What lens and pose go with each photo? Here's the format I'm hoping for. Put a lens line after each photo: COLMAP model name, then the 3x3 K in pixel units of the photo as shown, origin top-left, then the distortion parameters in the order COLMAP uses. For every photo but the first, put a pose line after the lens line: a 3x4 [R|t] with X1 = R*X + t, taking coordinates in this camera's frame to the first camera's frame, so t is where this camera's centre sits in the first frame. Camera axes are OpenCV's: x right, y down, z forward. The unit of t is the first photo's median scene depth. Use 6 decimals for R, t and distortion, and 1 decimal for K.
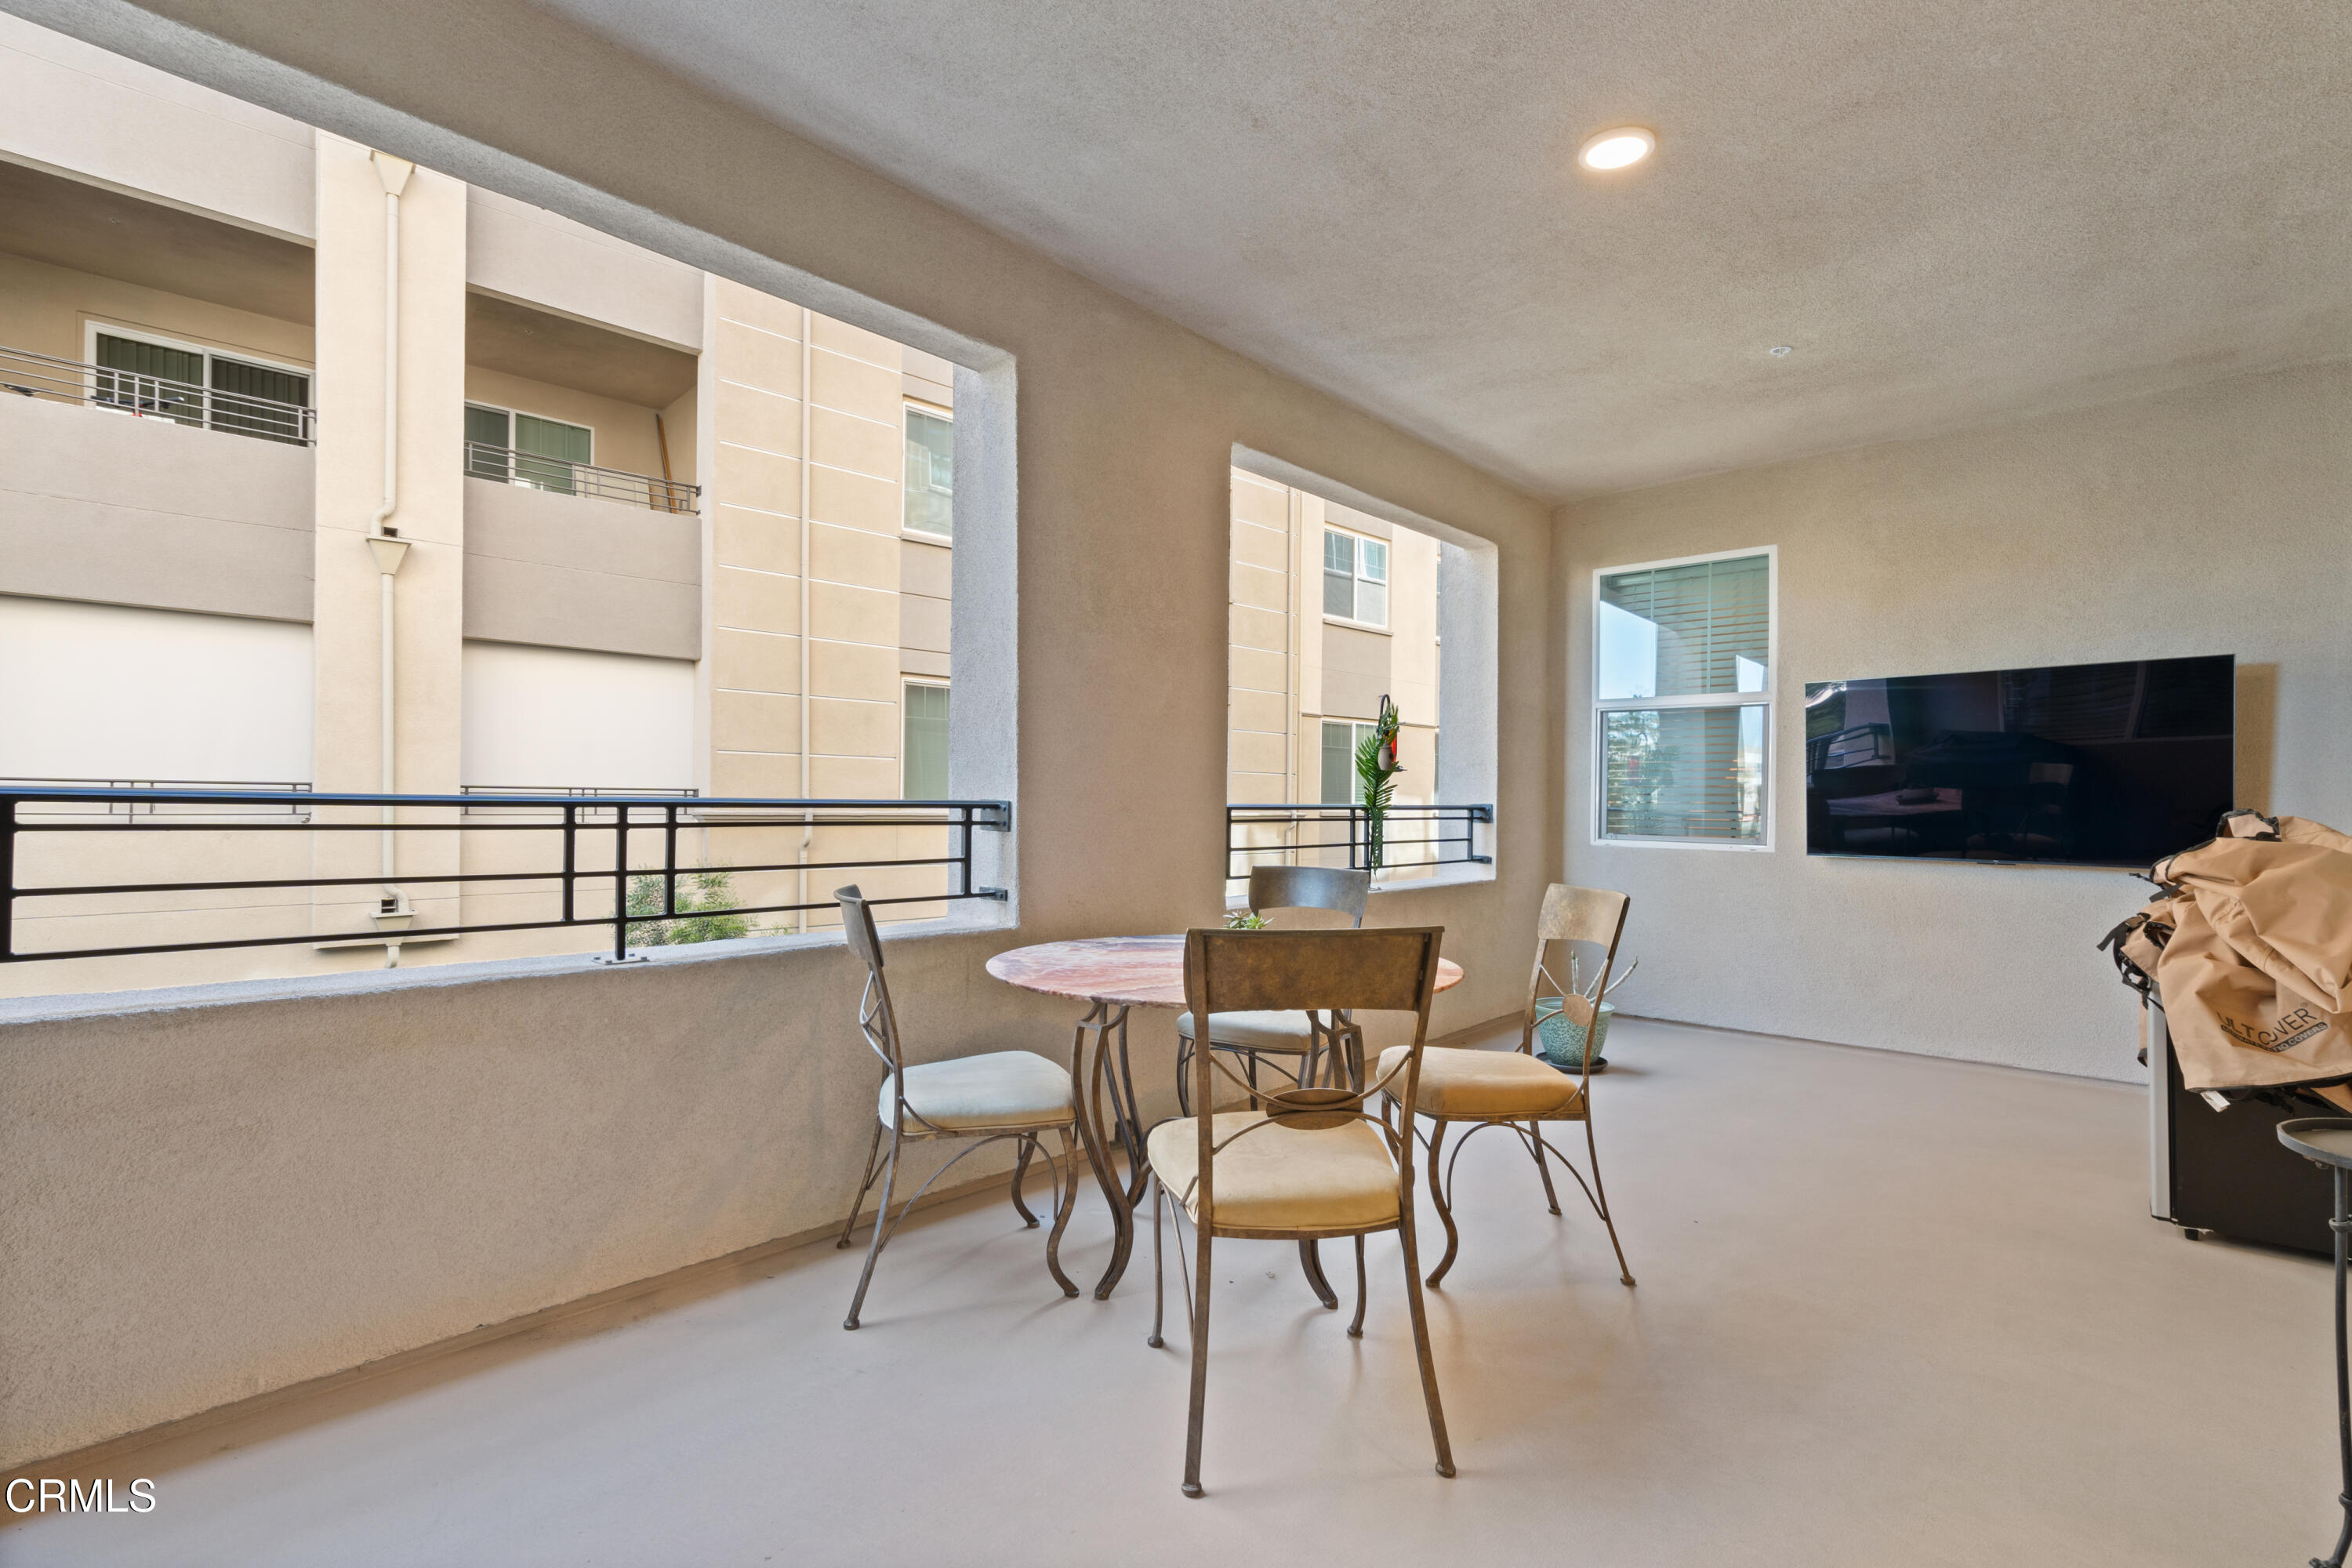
lens RADIAL K [[1063.1, 0, 1174.5], [0, 1063.1, 794.6], [0, 0, 1]] dist [0.003905, 0.001286]
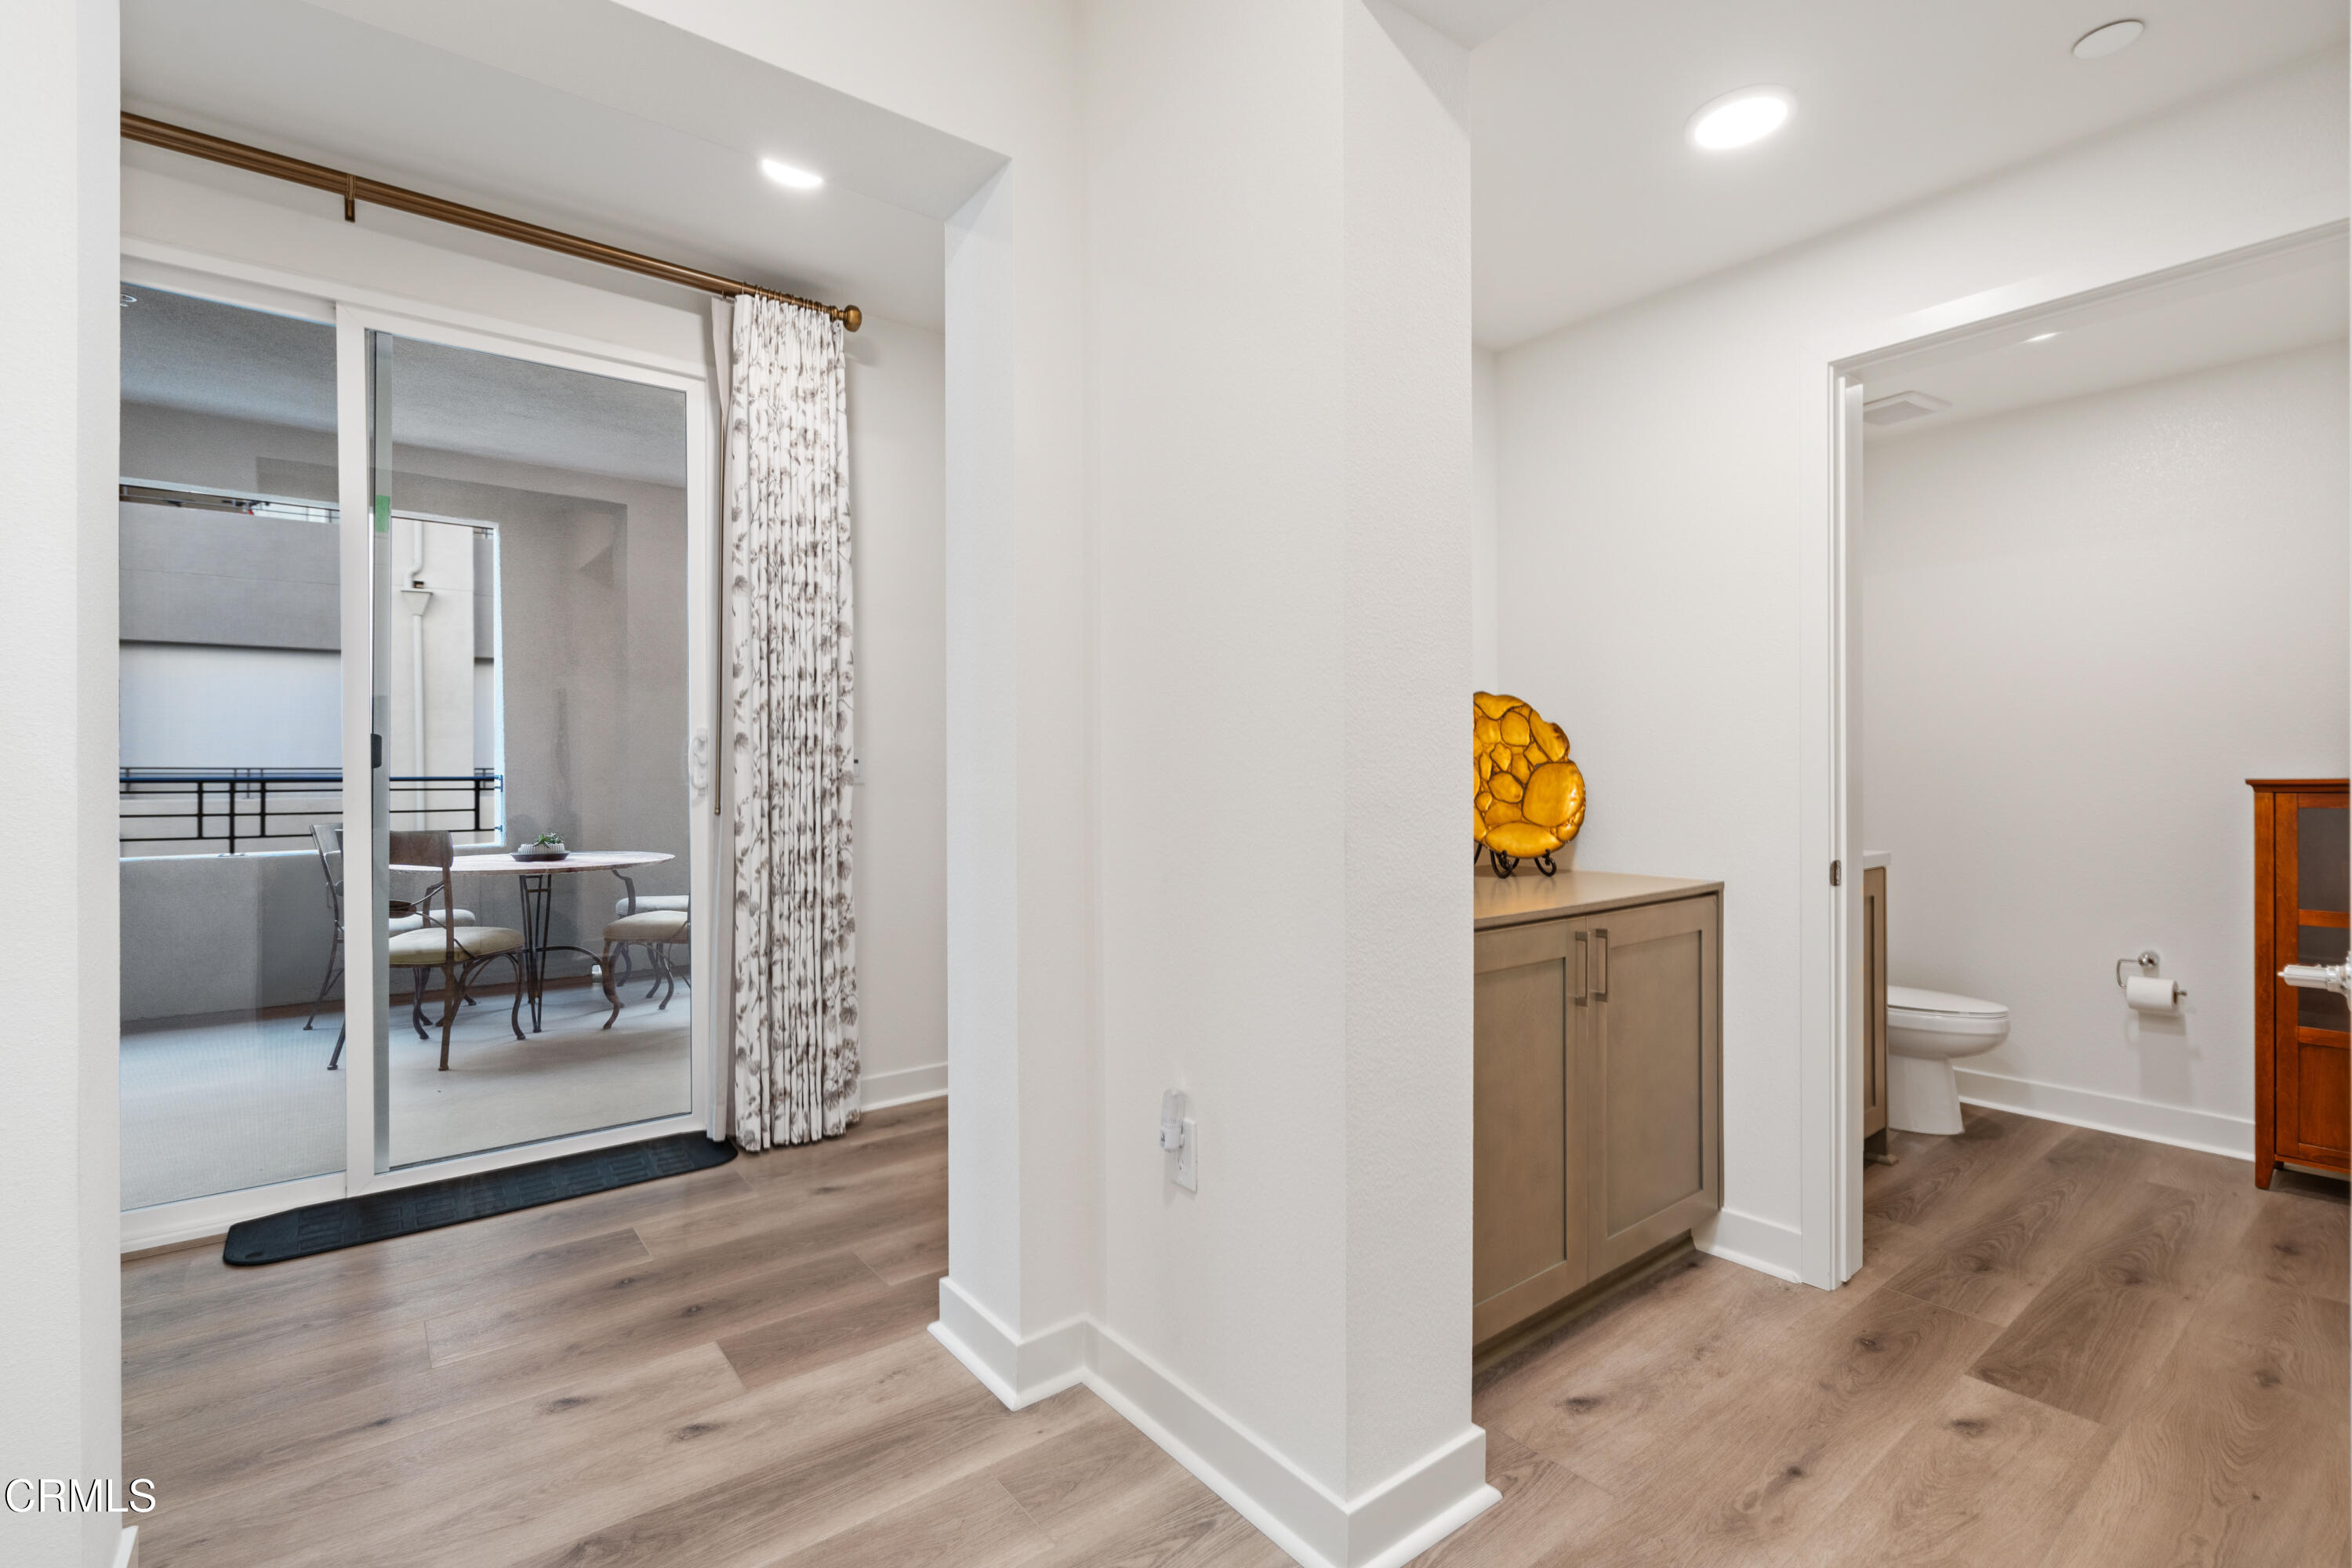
lens RADIAL K [[1063.1, 0, 1177.2], [0, 1063.1, 771.0], [0, 0, 1]] dist [0.003905, 0.001286]
pose [[0.987812, -0.011205, -0.155249, 1.595704], [0.011825, 0.999925, 0.003071, 0.005190], [0.155203, -0.004869, 0.987871, -0.743759]]
